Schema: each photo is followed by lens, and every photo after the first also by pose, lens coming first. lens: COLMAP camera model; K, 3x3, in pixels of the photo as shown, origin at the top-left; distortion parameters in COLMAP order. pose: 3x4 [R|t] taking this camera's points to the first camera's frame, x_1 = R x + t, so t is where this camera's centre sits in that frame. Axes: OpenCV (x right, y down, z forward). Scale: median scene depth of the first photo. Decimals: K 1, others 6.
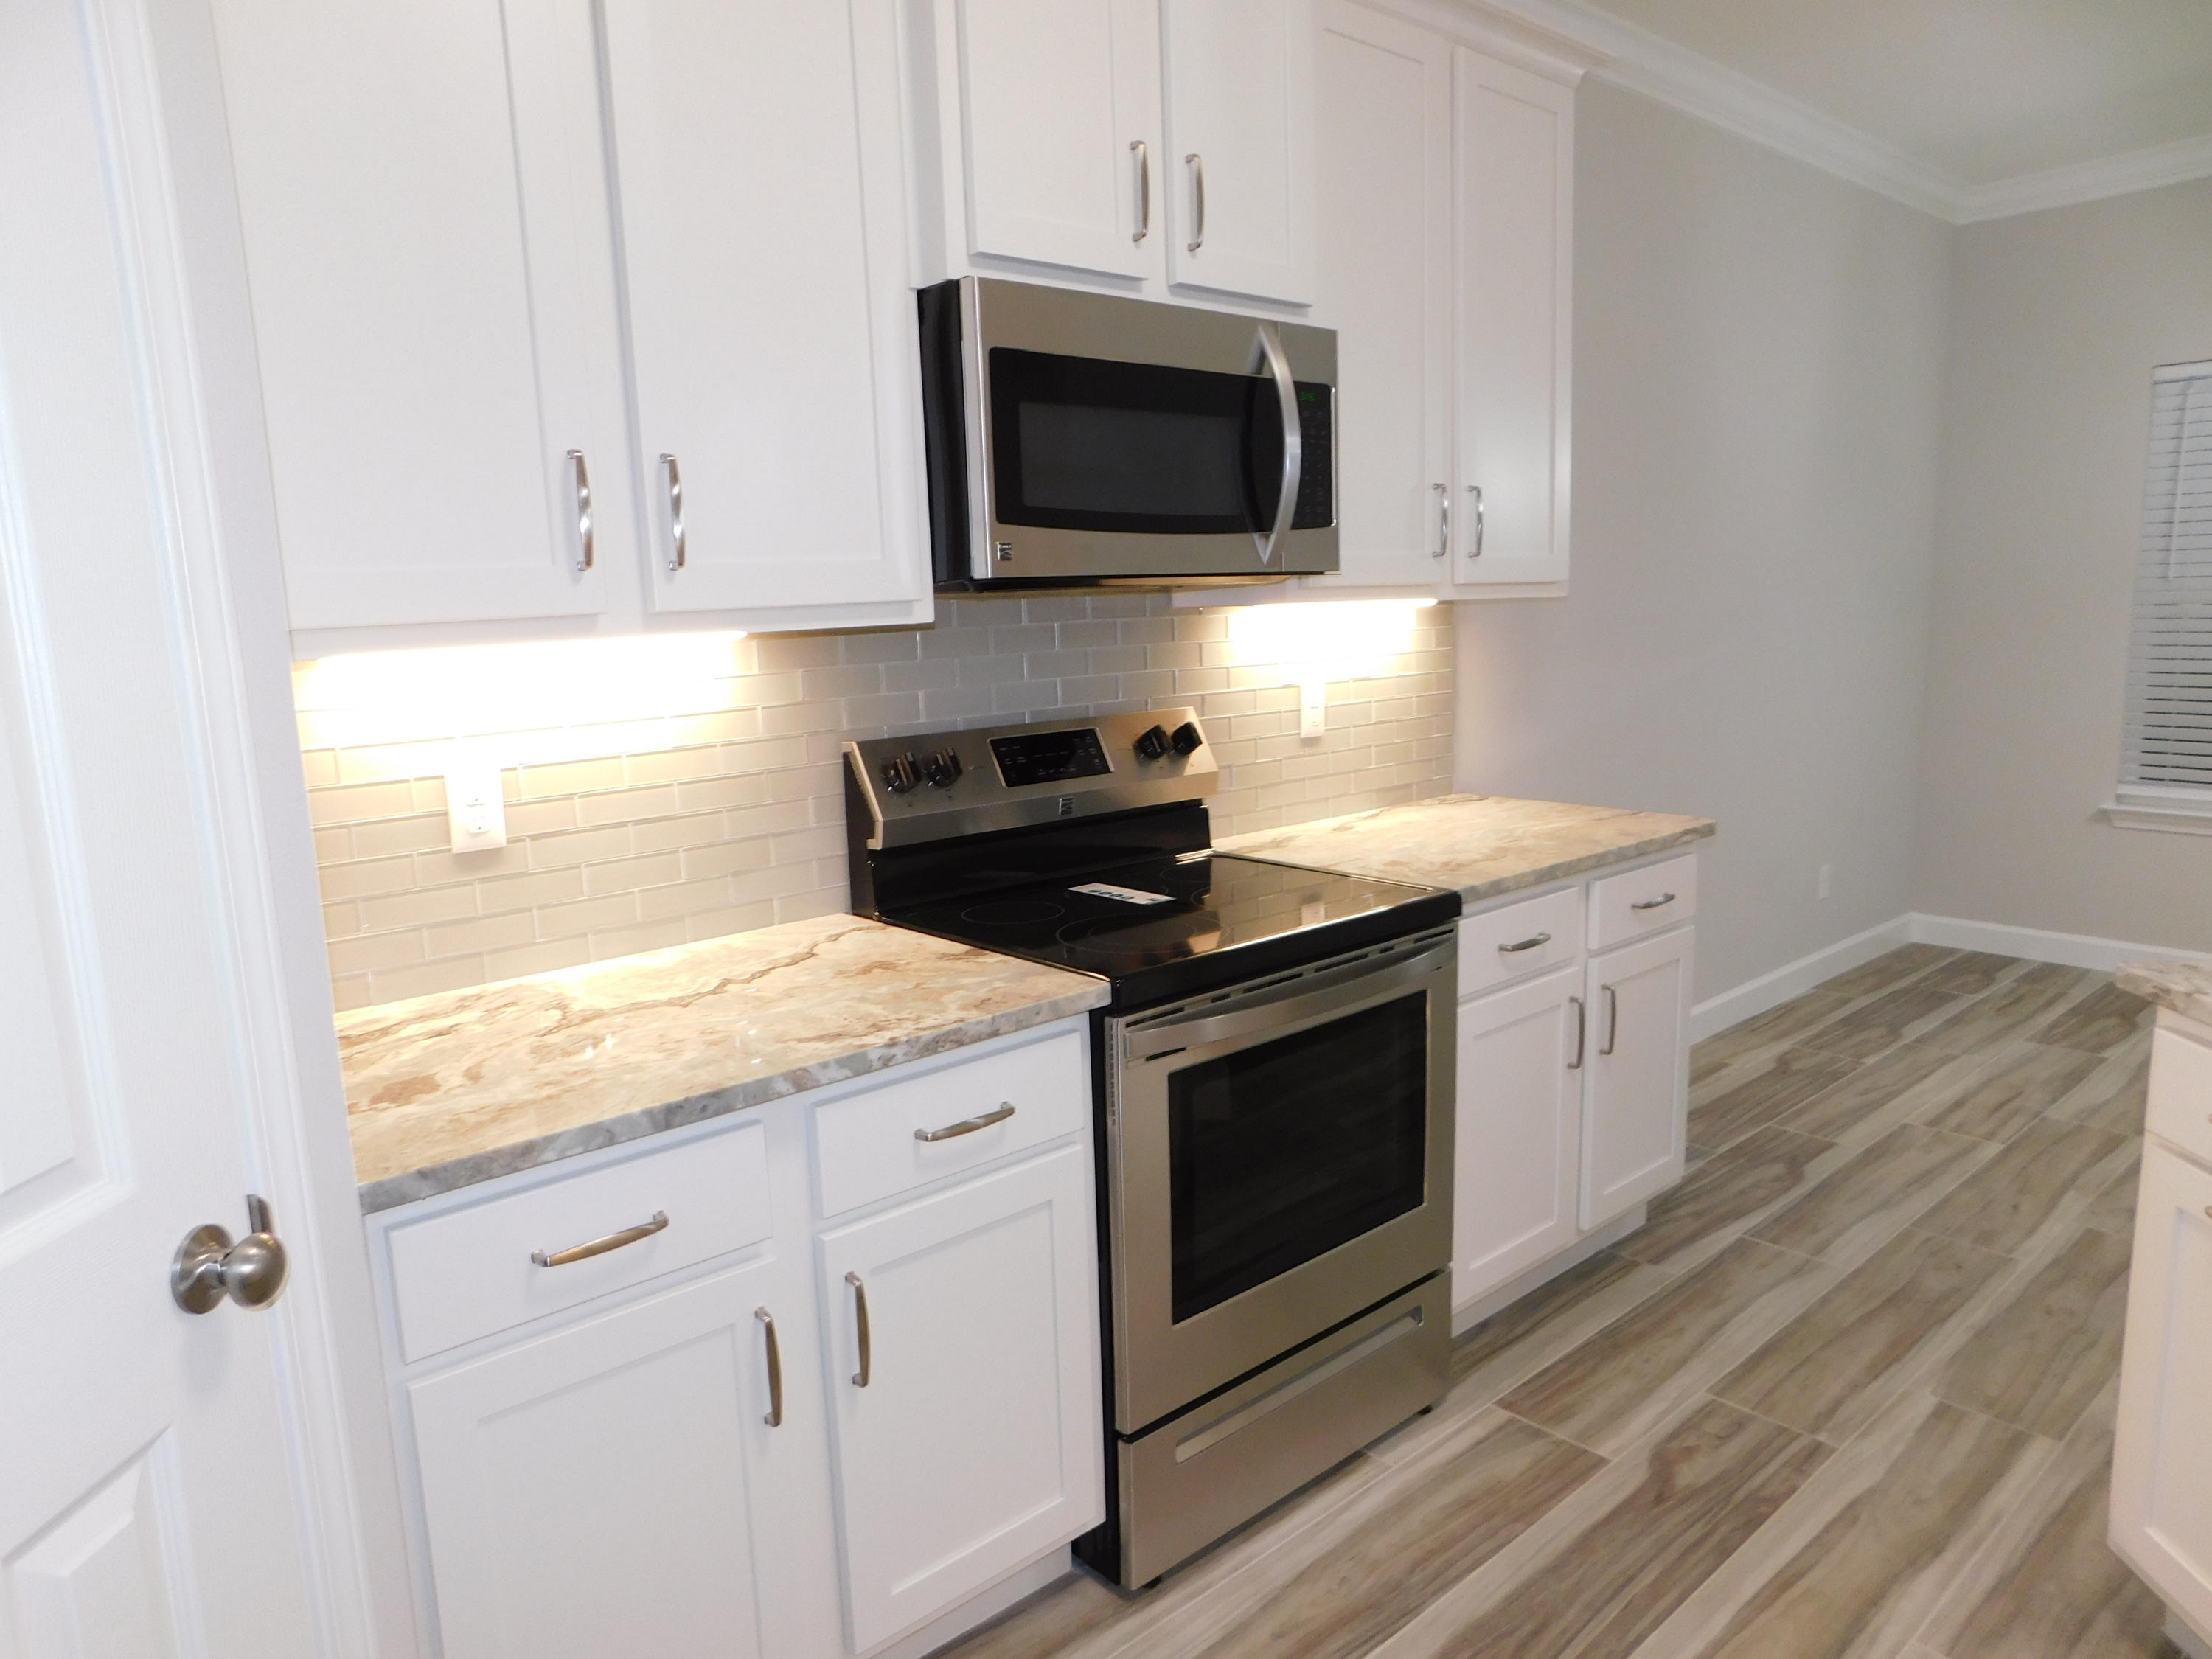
lens RADIAL K [[1491.1, 0, 1106.0], [0, 1491.1, 829.5], [0, 0, 1]] dist [-0.063610, 0.070678]
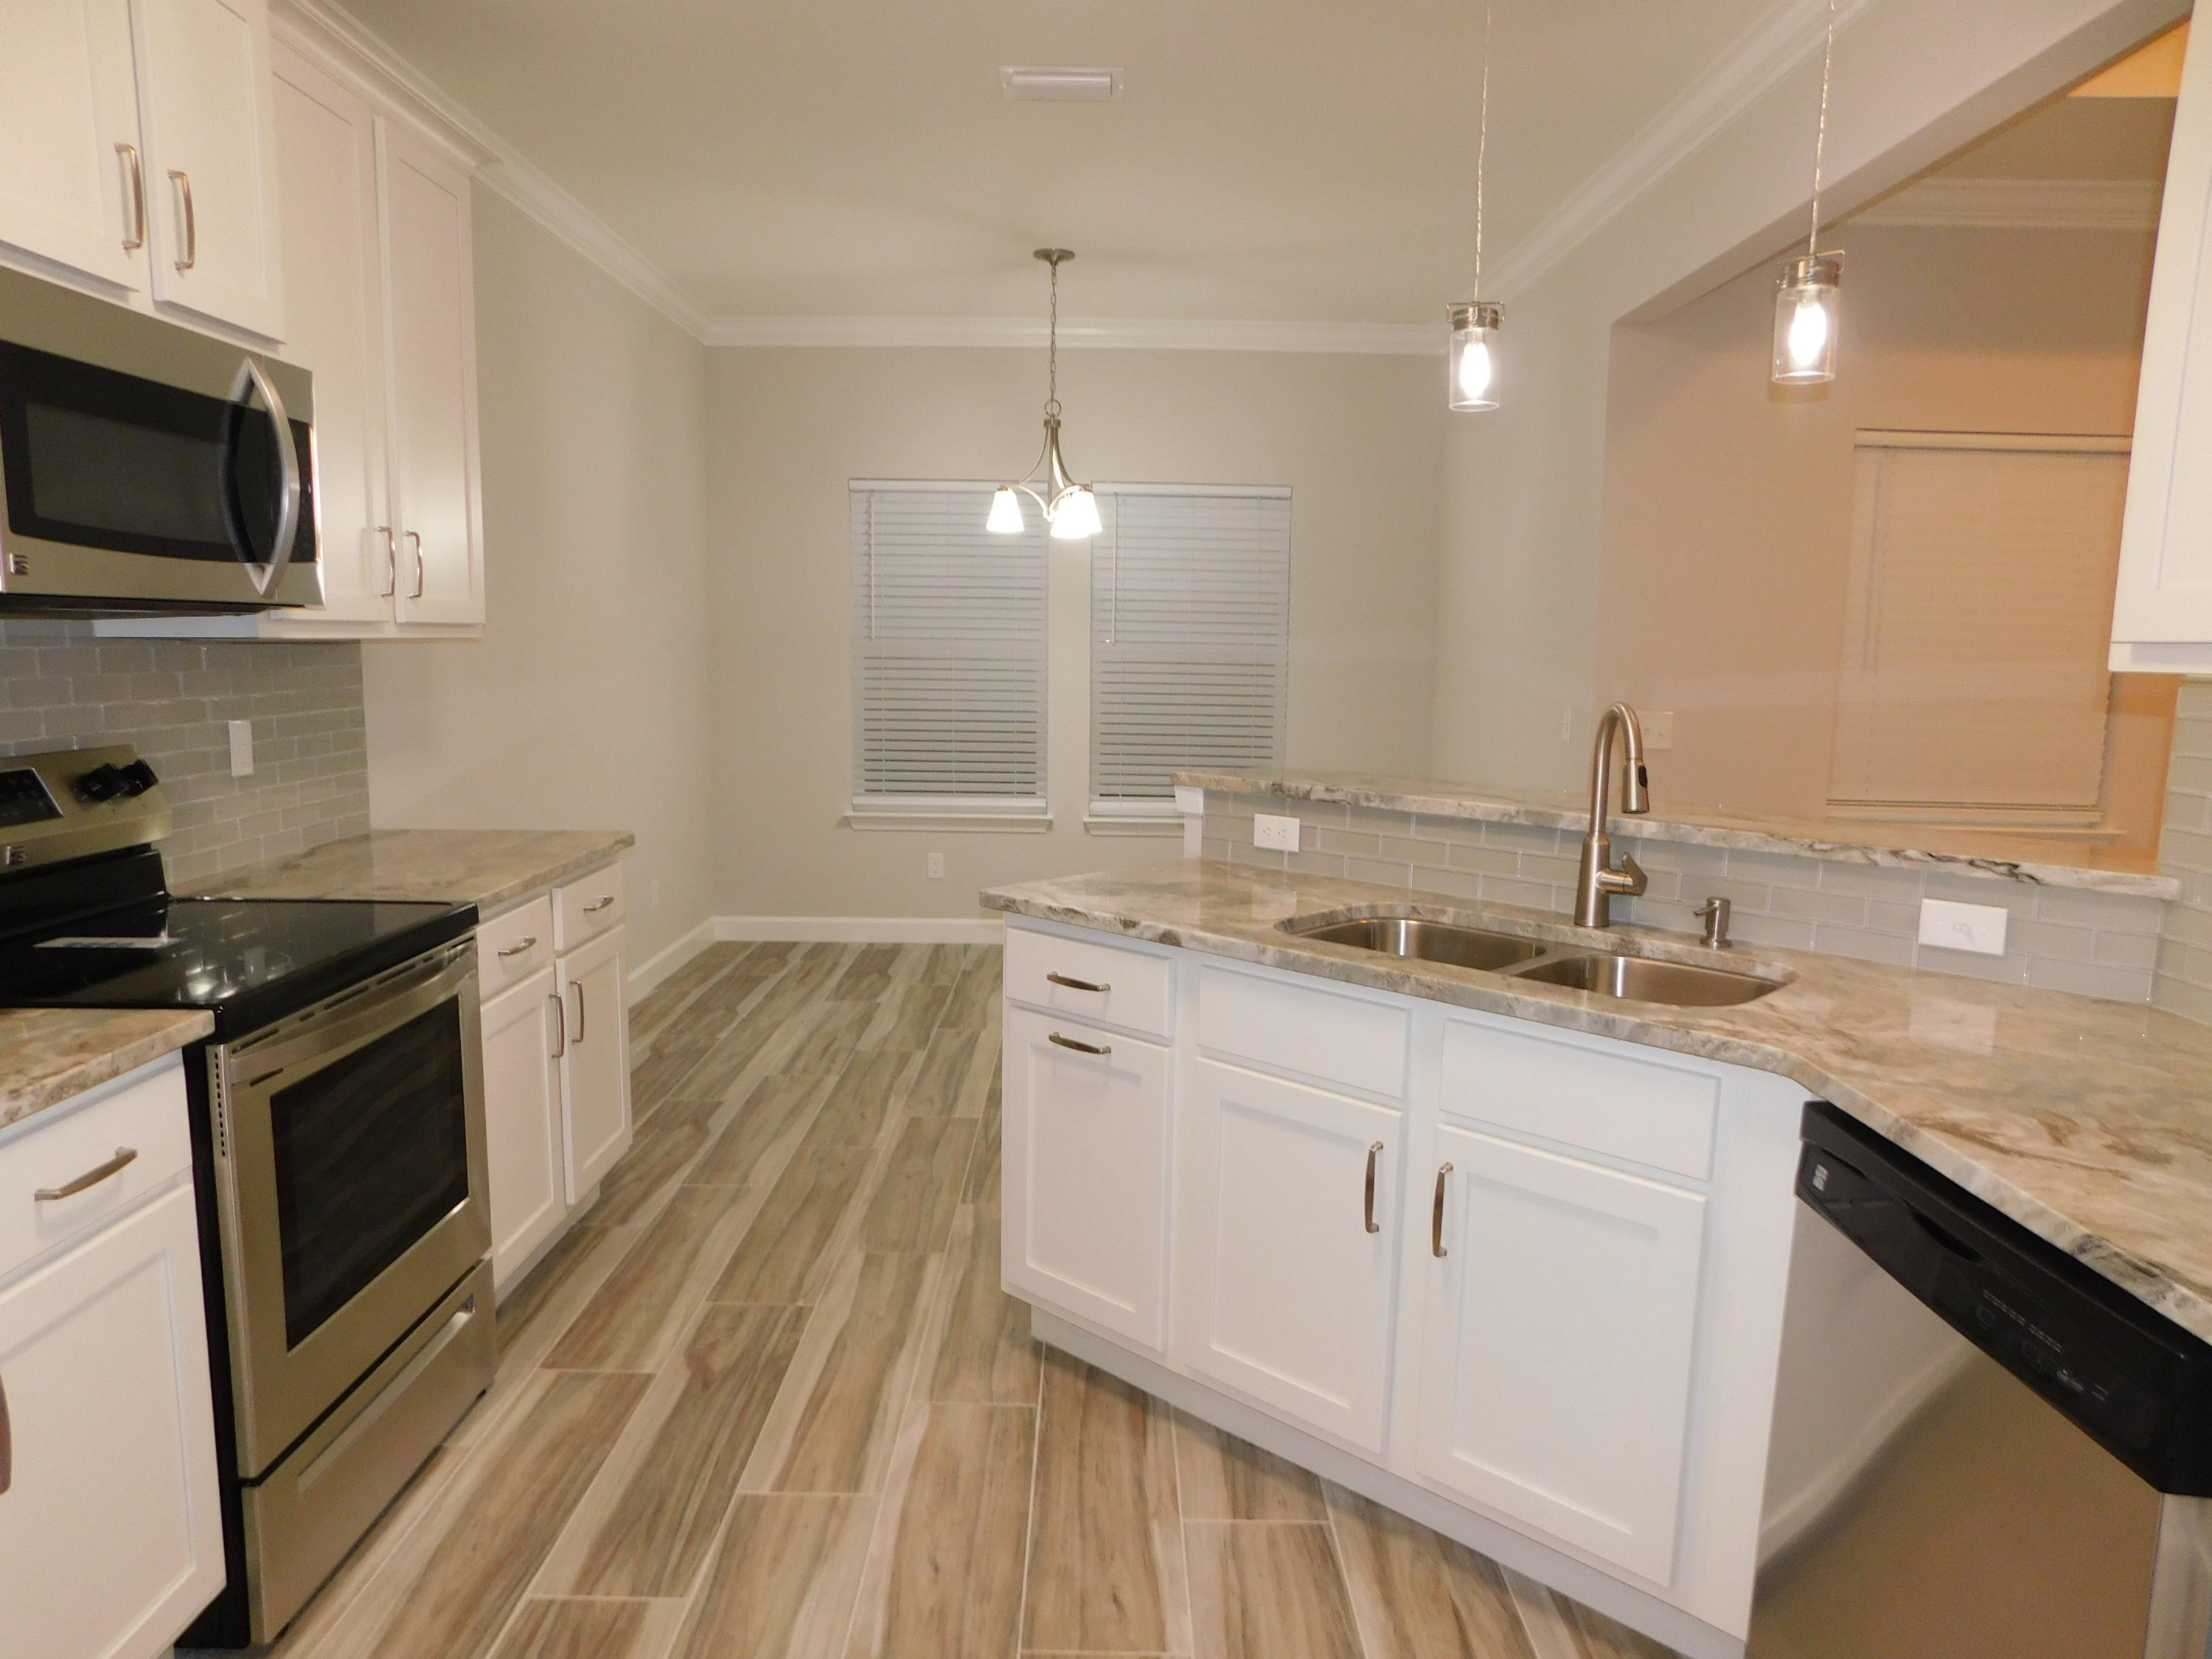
lens RADIAL K [[1472.9, 0, 1112.5], [0, 1472.9, 832.5], [0, 0, 1]] dist [-0.064762, 0.065248]
pose [[0.670074, -0.068488, 0.739128, -0.228782], [0.094950, 0.995463, 0.006161, 0.028524], [-0.736196, 0.066052, 0.673537, -0.067201]]
